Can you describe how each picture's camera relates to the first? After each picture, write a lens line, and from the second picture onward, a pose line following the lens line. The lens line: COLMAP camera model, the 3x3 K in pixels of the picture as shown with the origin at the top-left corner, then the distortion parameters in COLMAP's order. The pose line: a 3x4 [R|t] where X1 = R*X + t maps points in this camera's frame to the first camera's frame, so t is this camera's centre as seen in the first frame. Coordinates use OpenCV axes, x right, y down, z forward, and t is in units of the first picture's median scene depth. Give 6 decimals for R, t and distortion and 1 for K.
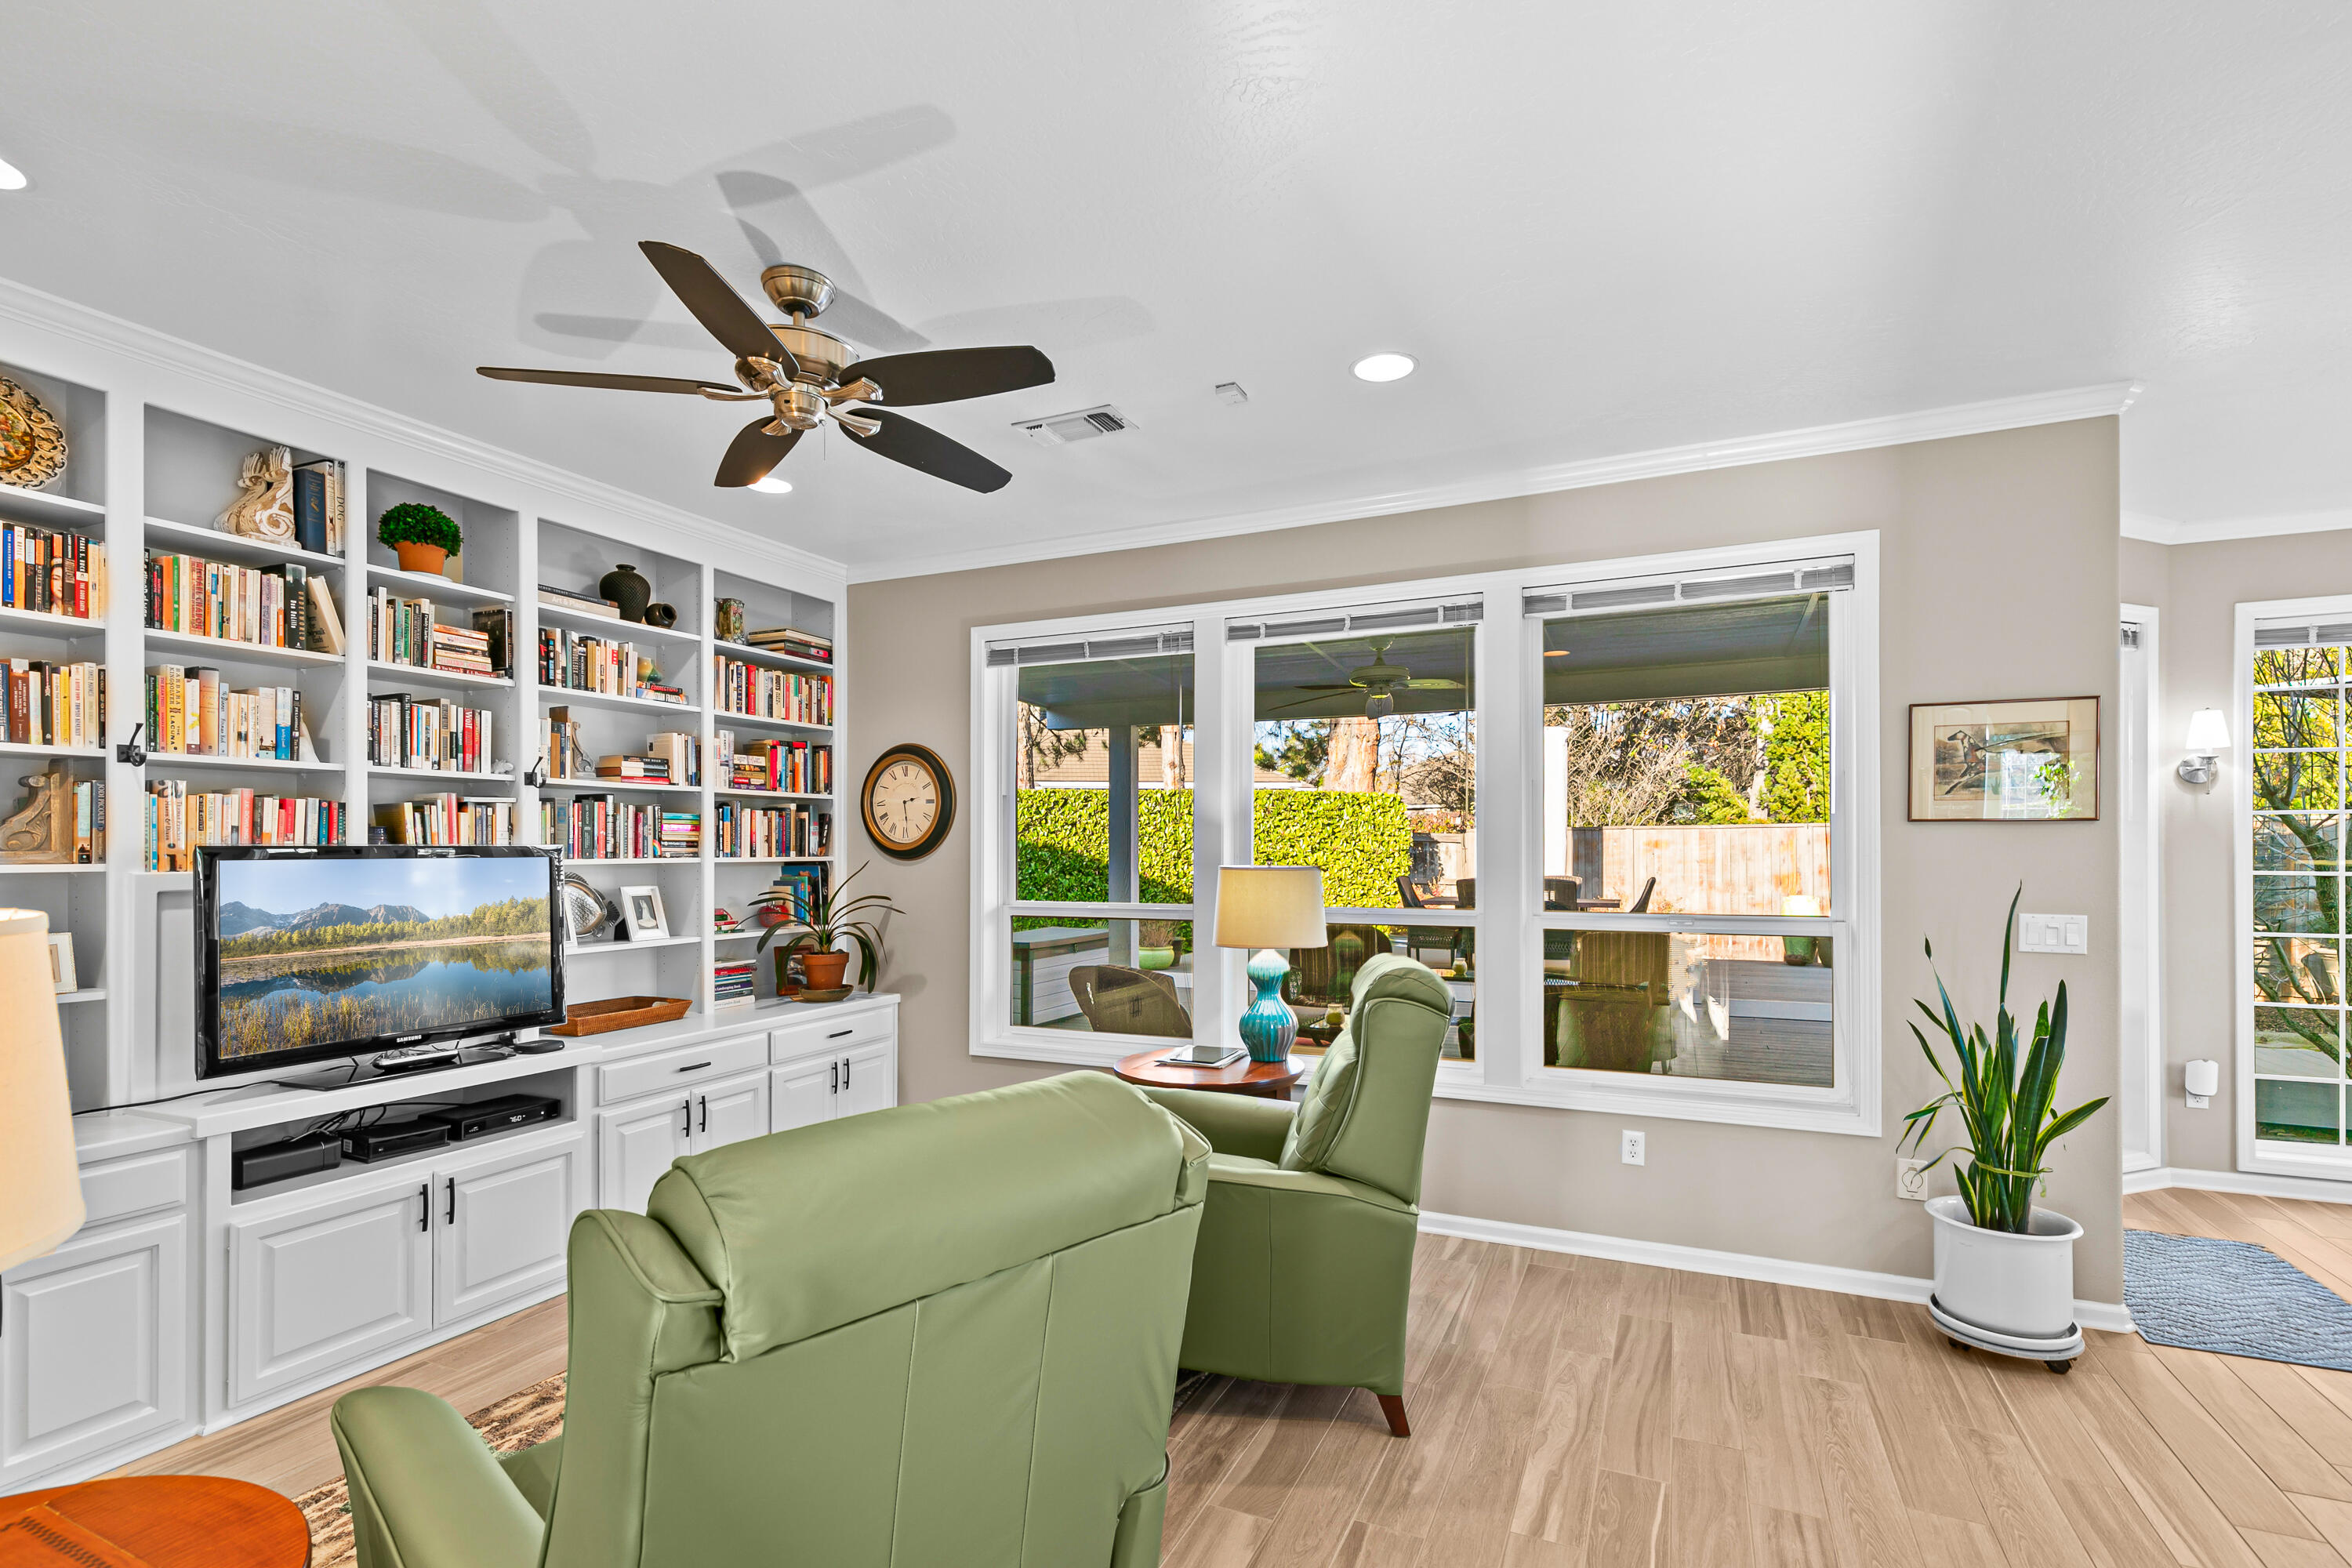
lens RADIAL K [[1072.6, 0, 1179.8], [0, 1072.6, 854.0], [0, 0, 1]] dist [0.009216, -0.000440]
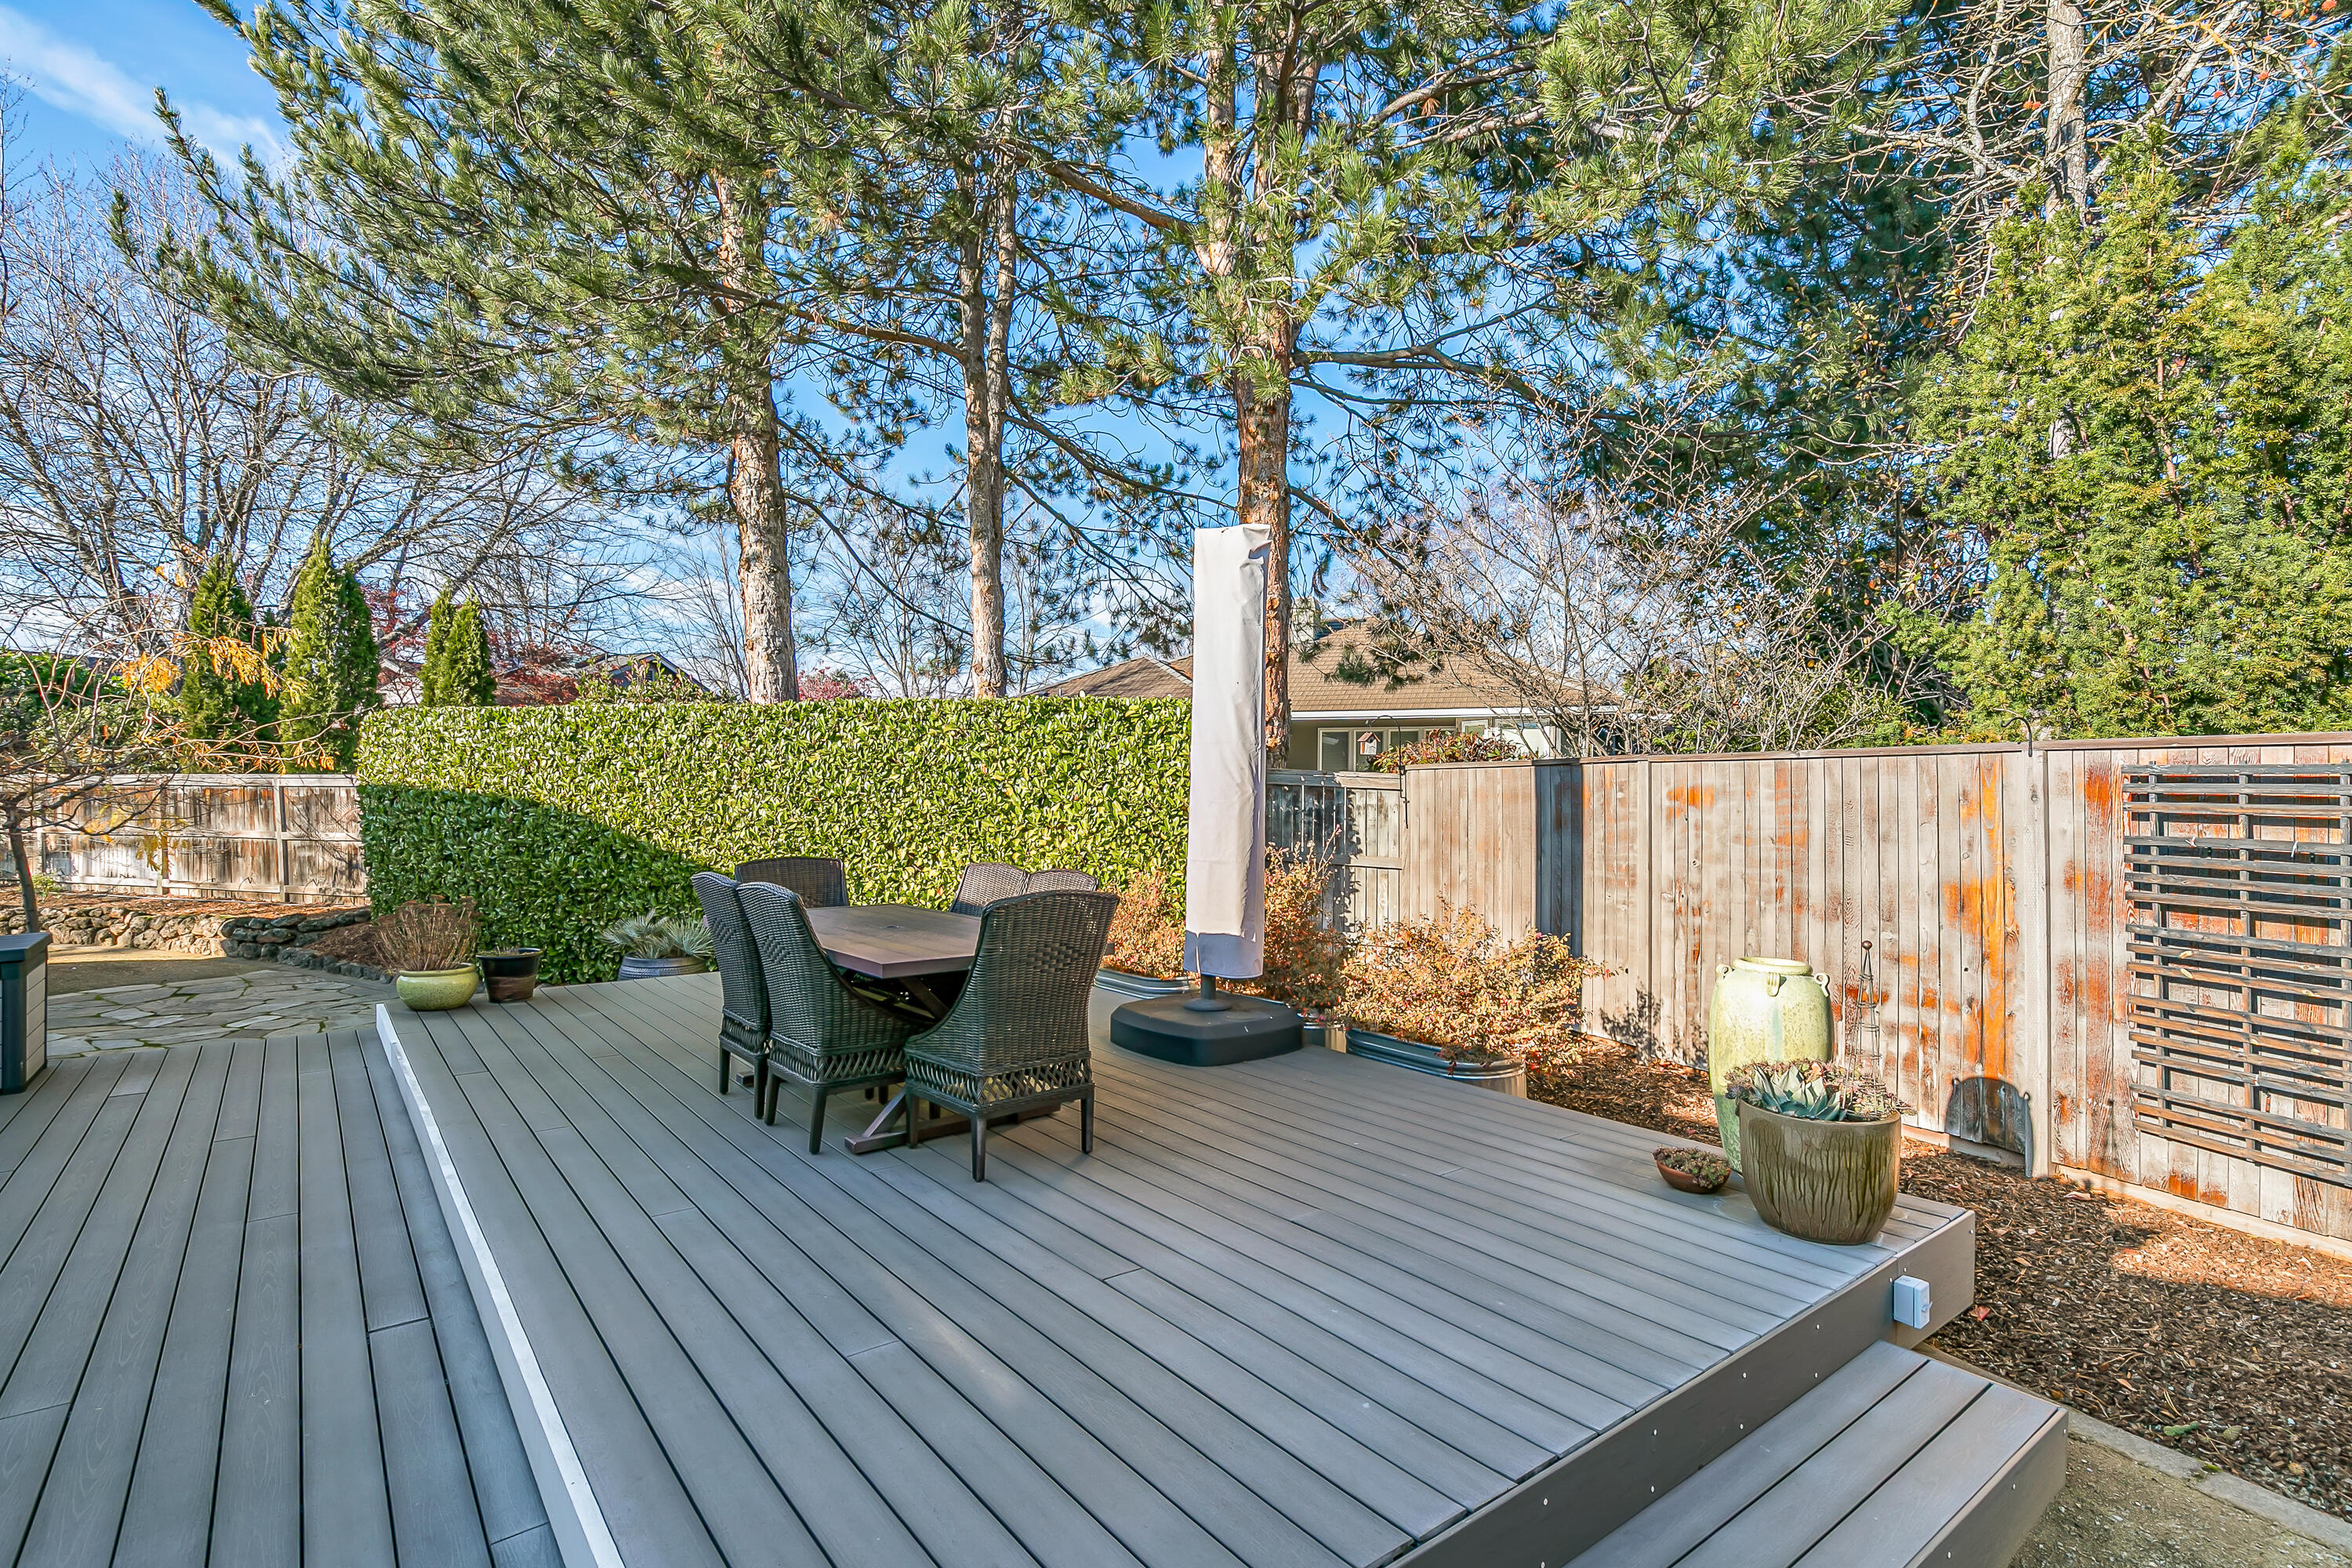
lens RADIAL K [[1121.1, 0, 1176.3], [0, 1121.1, 794.6], [0, 0, 1]] dist [0.008798, -0.001652]
pose [[0.884682, 0.009676, -0.466095, 1.640398], [-0.012456, 0.999918, -0.002885, -0.021197], [0.466029, 0.008359, 0.884730, 1.767547]]
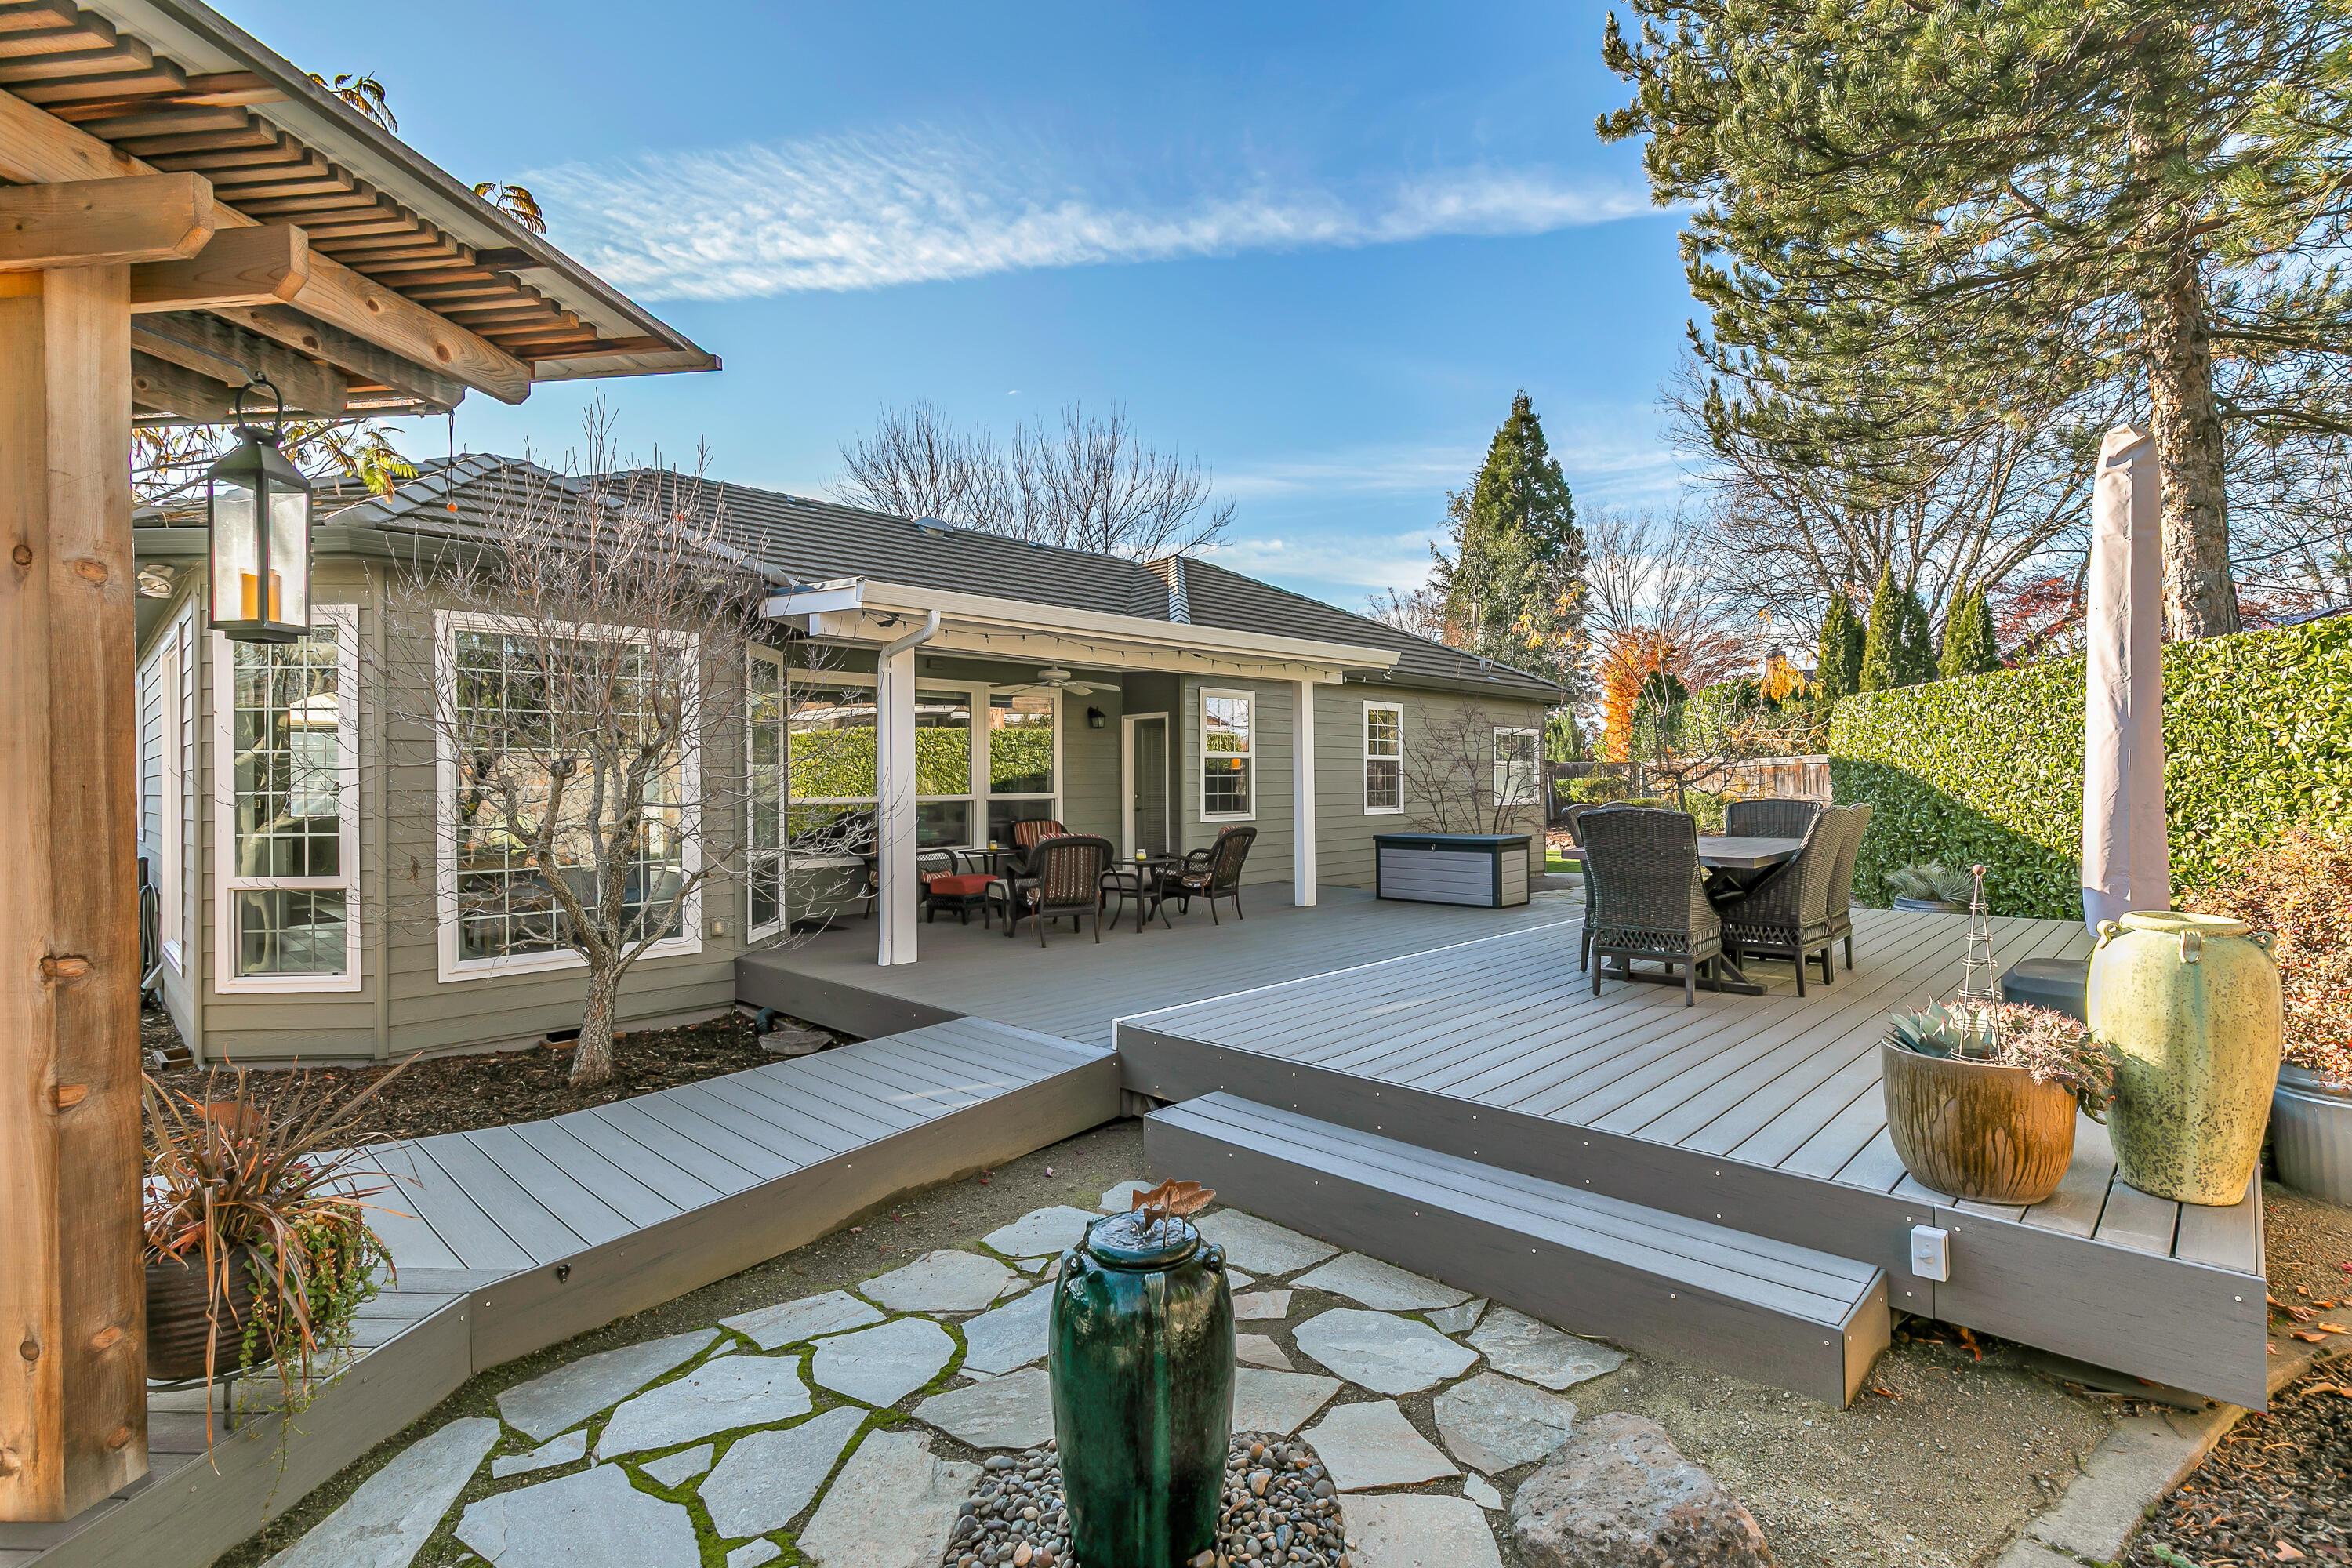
lens RADIAL K [[1072.6, 0, 1189.7], [0, 1072.6, 789.5], [0, 0, 1]] dist [0.009216, -0.000440]
pose [[-0.344181, 0.014149, -0.938797, 2.510545], [0.004716, 0.999900, 0.013341, 0.014849], [0.938891, 0.000164, -0.344213, 2.482059]]
